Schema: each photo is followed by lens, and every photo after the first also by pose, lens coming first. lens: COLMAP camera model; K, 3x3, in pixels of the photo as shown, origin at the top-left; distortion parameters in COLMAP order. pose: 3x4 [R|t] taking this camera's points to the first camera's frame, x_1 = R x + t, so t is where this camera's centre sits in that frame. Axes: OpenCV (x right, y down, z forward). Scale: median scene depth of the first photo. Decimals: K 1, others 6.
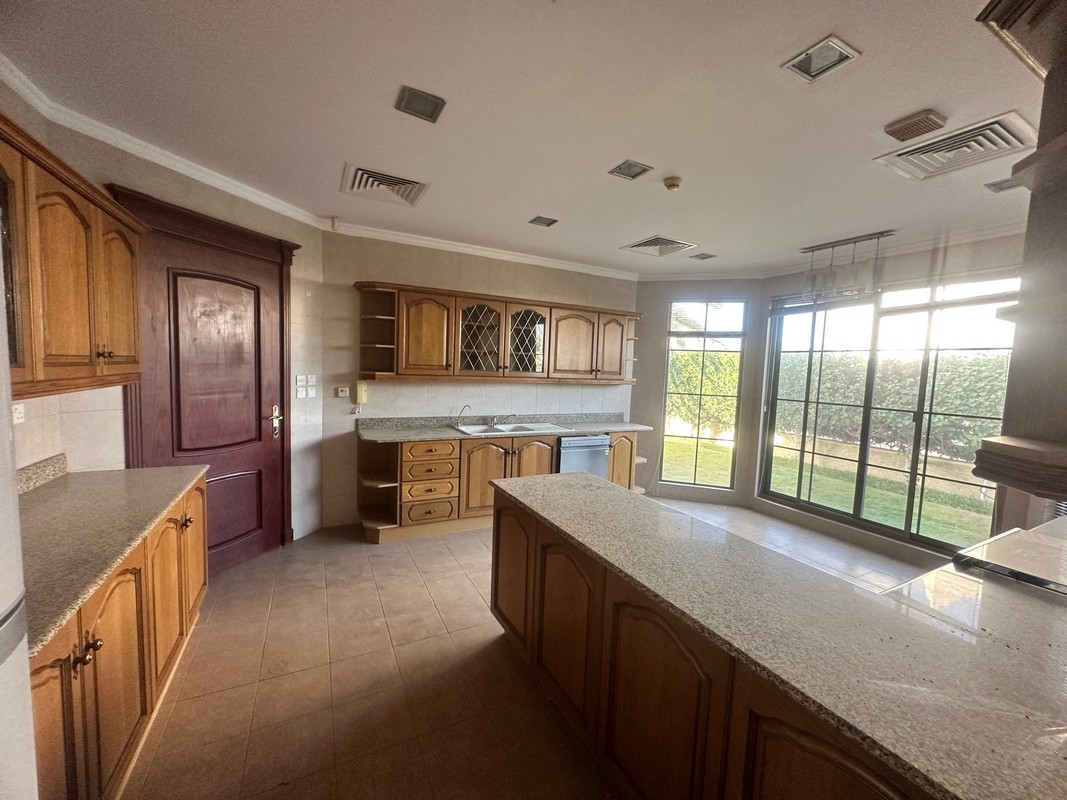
lens RADIAL K [[425.9, 0, 531.4], [0, 425.9, 399.4], [0, 0, 1]] dist [-0.000699, -0.000063]
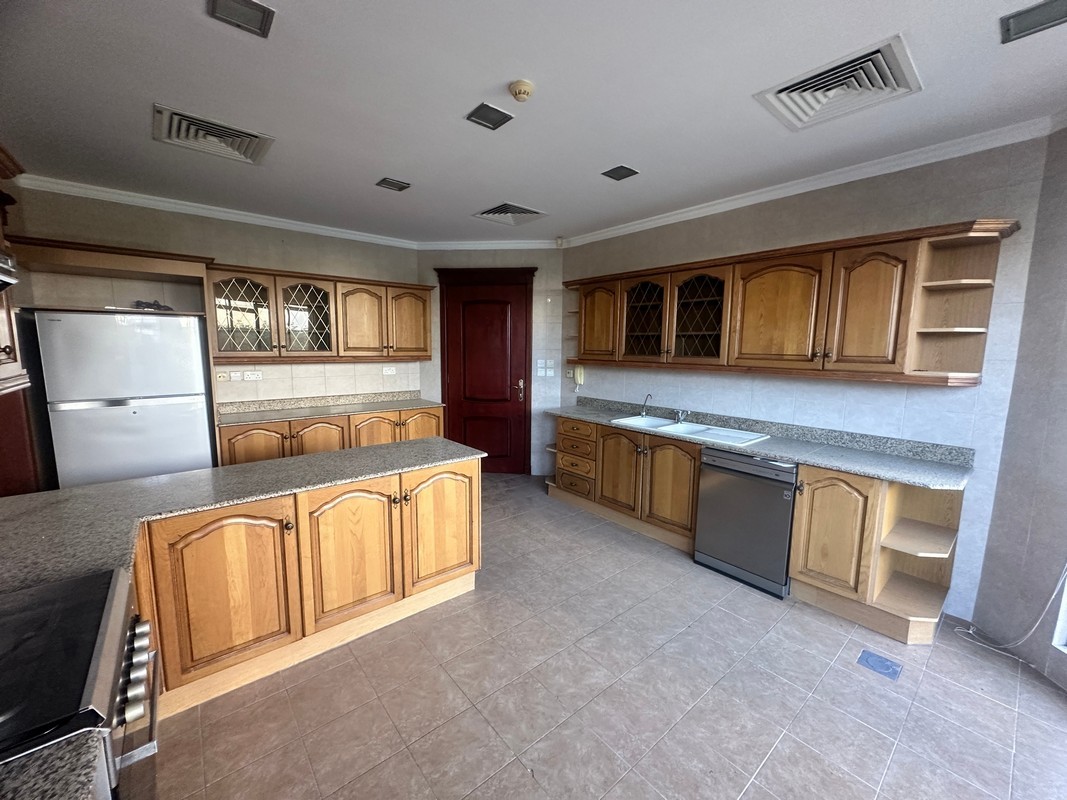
lens RADIAL K [[425.9, 0, 531.5], [0, 425.9, 399.6], [0, 0, 1]] dist [-0.000699, -0.000063]
pose [[0.221810, 0.087464, -0.971159, 0.761747], [-0.080014, 0.994243, 0.071268, -0.022204], [0.971801, 0.061899, 0.227531, 0.612038]]
